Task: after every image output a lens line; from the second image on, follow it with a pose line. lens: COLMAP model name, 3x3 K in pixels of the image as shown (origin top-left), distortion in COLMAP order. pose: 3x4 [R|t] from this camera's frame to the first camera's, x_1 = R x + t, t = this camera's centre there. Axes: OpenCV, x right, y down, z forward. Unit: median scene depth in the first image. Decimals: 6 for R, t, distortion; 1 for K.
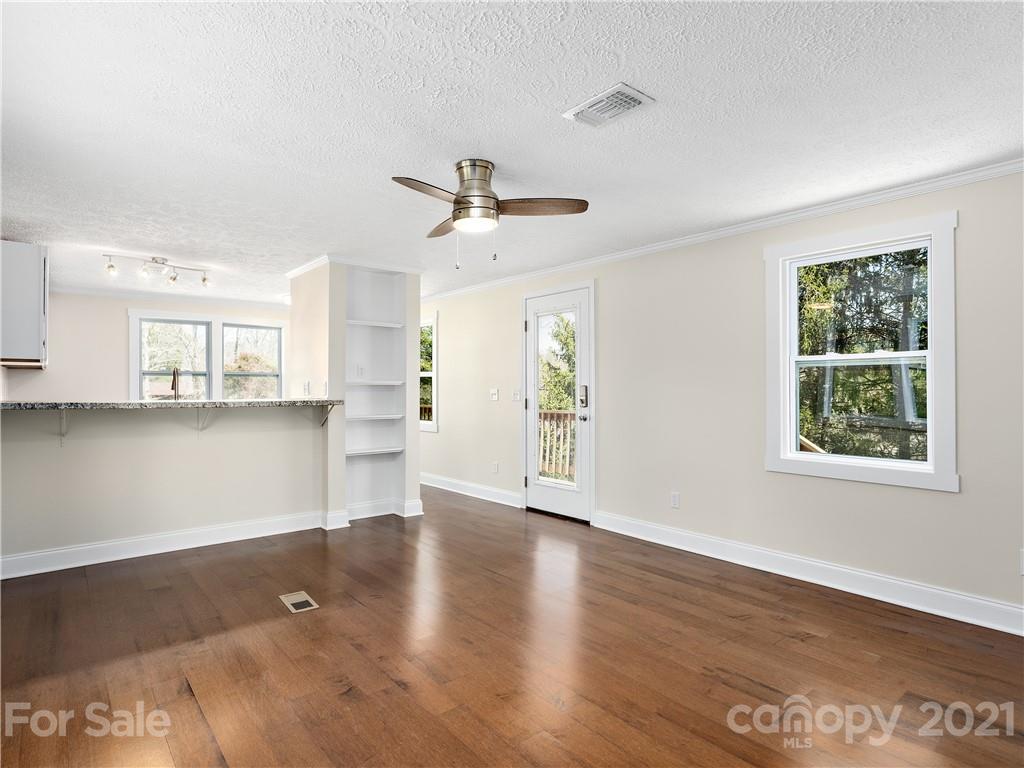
lens RADIAL K [[562.3, 0, 512.0], [0, 562.3, 384.0], [0, 0, 1]] dist [-0.003162, 0.000216]
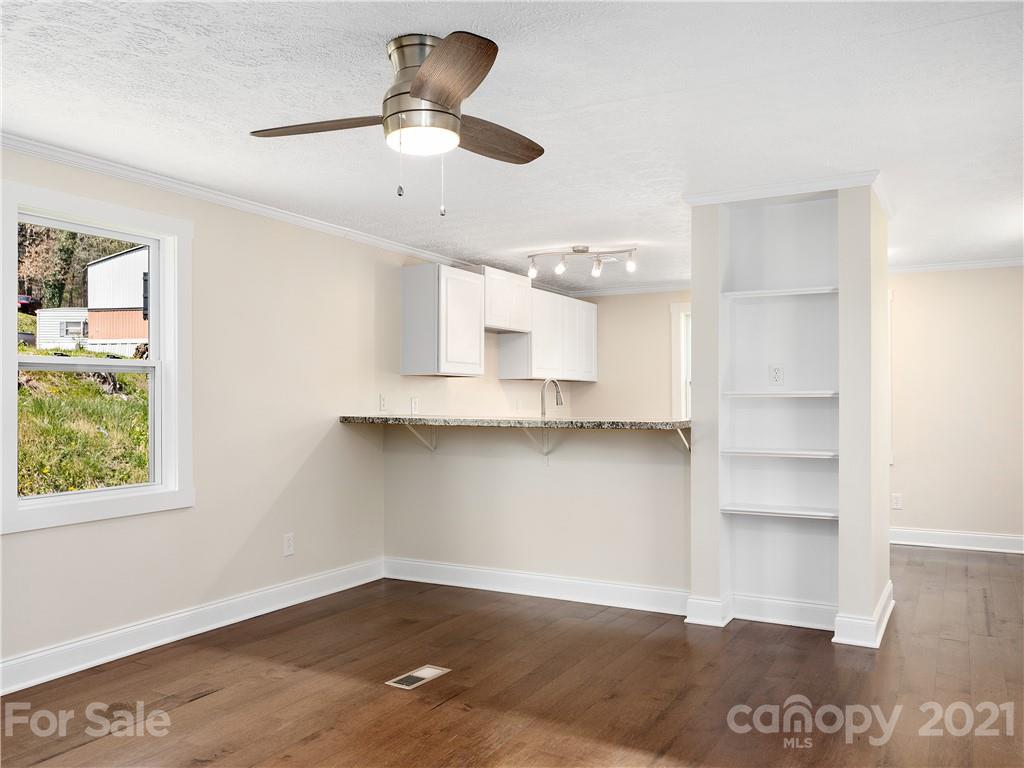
lens RADIAL K [[813.9, 0, 508.3], [0, 813.9, 392.8], [0, 0, 1]] dist [-0.008842, 0.006781]
pose [[0.353463, -0.017786, -0.935279, 0.595338], [0.005180, 0.999841, -0.017056, 0.013049], [0.935434, 0.001184, 0.353499, 0.594003]]
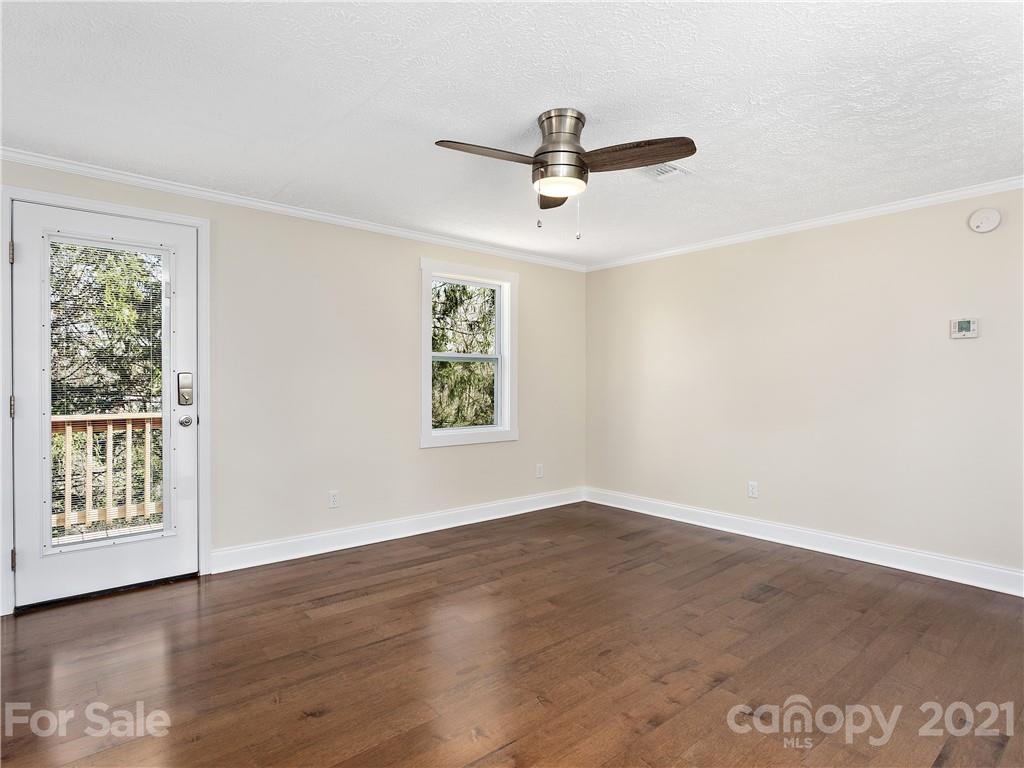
lens RADIAL K [[538.3, 0, 510.0], [0, 538.3, 390.2], [0, 0, 1]] dist [-0.002130, 0.000899]
pose [[0.004342, -0.017885, 0.999831, -0.673612], [-0.011987, 0.999767, 0.017936, 0.009476], [-0.999919, -0.012063, 0.004127, 0.816985]]
